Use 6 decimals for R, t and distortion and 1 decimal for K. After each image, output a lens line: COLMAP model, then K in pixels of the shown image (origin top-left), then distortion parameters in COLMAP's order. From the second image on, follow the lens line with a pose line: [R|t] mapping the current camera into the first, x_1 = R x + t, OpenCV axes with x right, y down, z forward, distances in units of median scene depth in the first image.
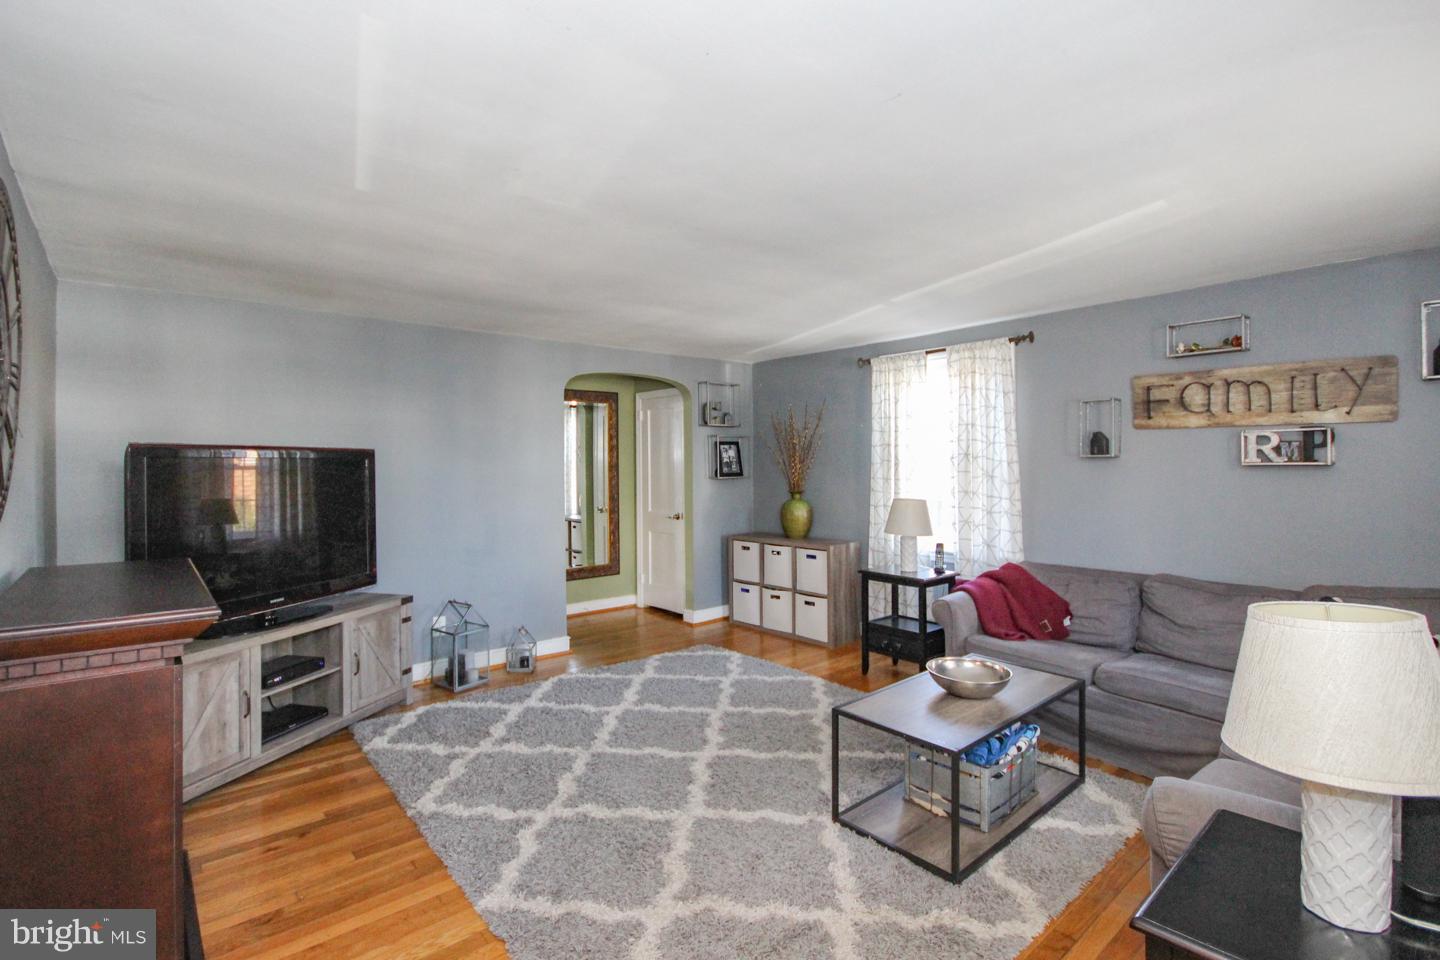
lens RADIAL K [[668.9, 0, 733.4], [0, 668.9, 465.5], [0, 0, 1]] dist [-0.005492, -0.001191]
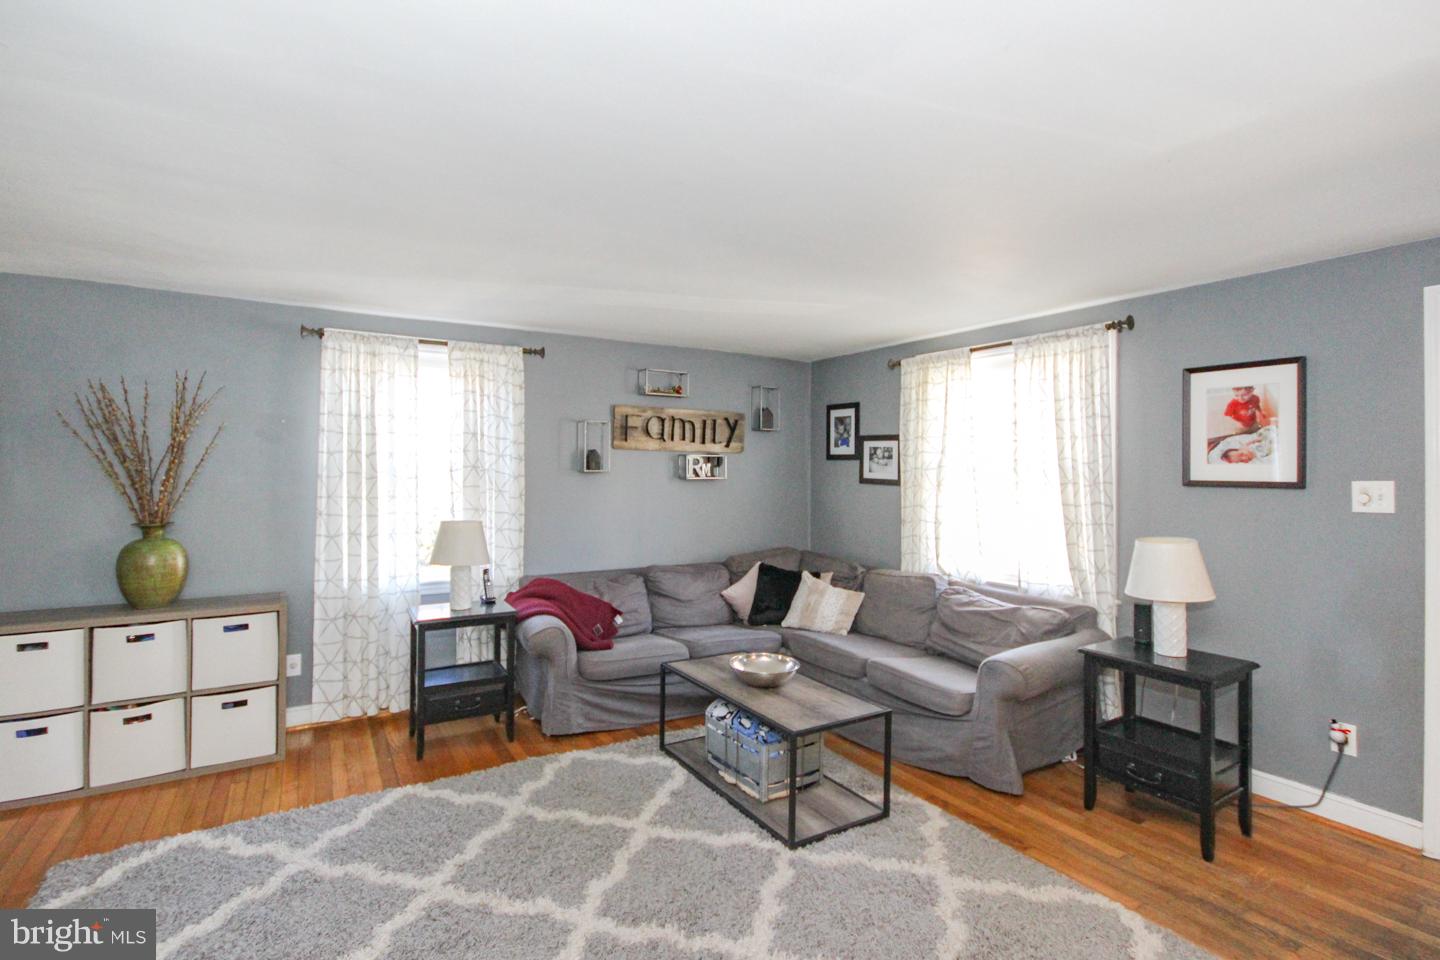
lens RADIAL K [[668.9, 0, 702.7], [0, 668.9, 465.5], [0, 0, 1]] dist [-0.005492, -0.001191]
pose [[0.189772, 0.014757, 0.981717, -0.529588], [-0.003089, 0.999891, -0.014433, -0.007741], [-0.981823, -0.000293, 0.189797, 0.599201]]
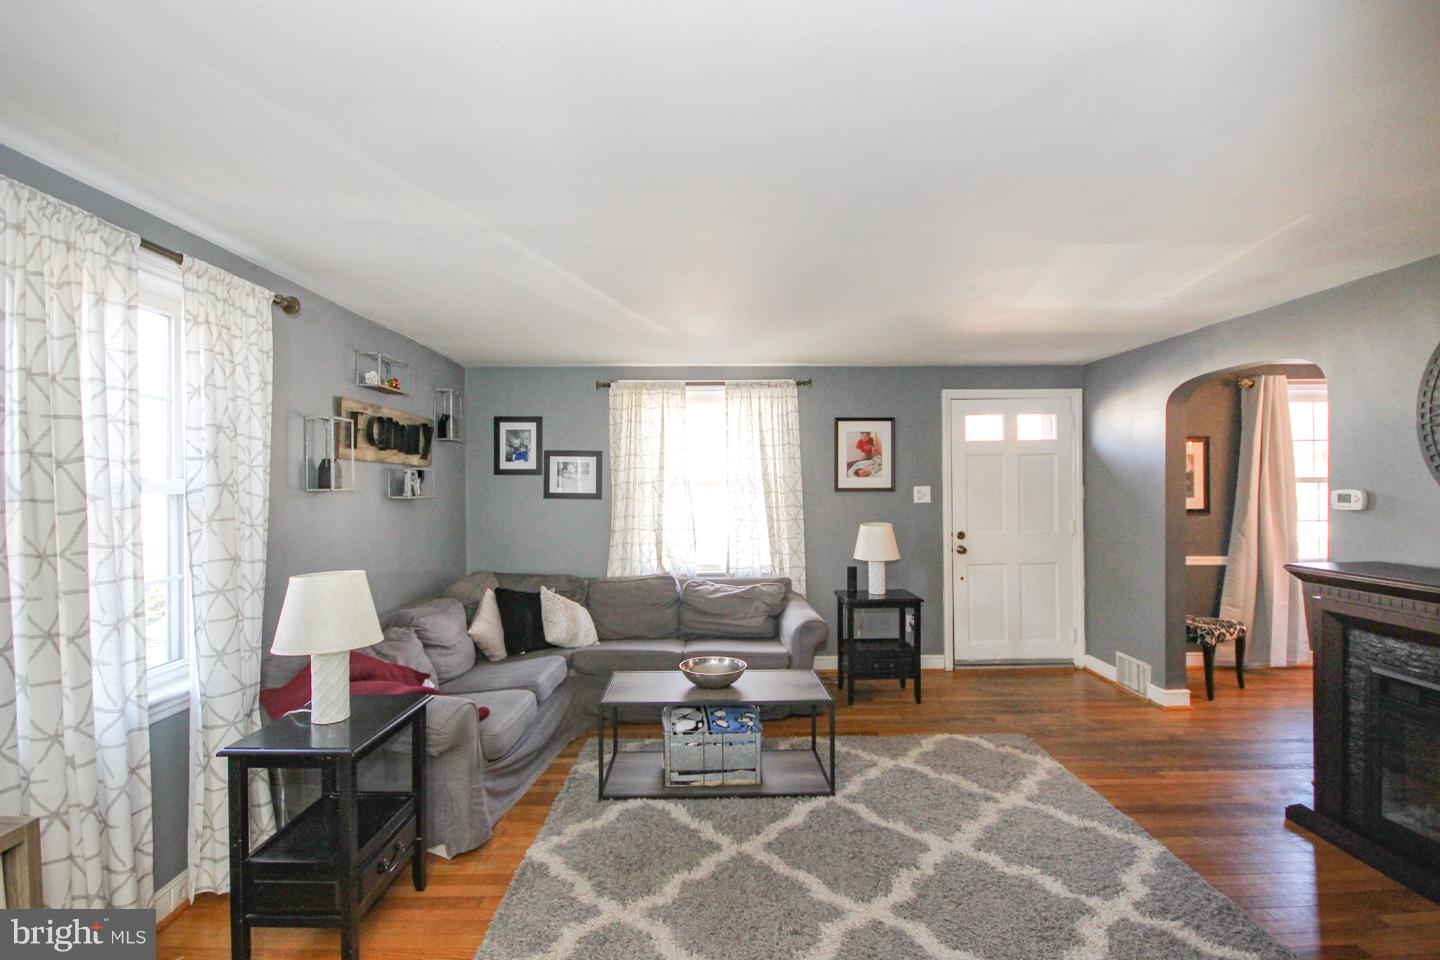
lens RADIAL K [[668.9, 0, 716.9], [0, 668.9, 485.3], [0, 0, 1]] dist [-0.005492, -0.001191]
pose [[-0.753465, 0.011405, 0.657389, -0.302829], [0.016520, 0.999862, 0.001588, -0.014218], [-0.657280, 0.012057, -0.753550, 1.280970]]
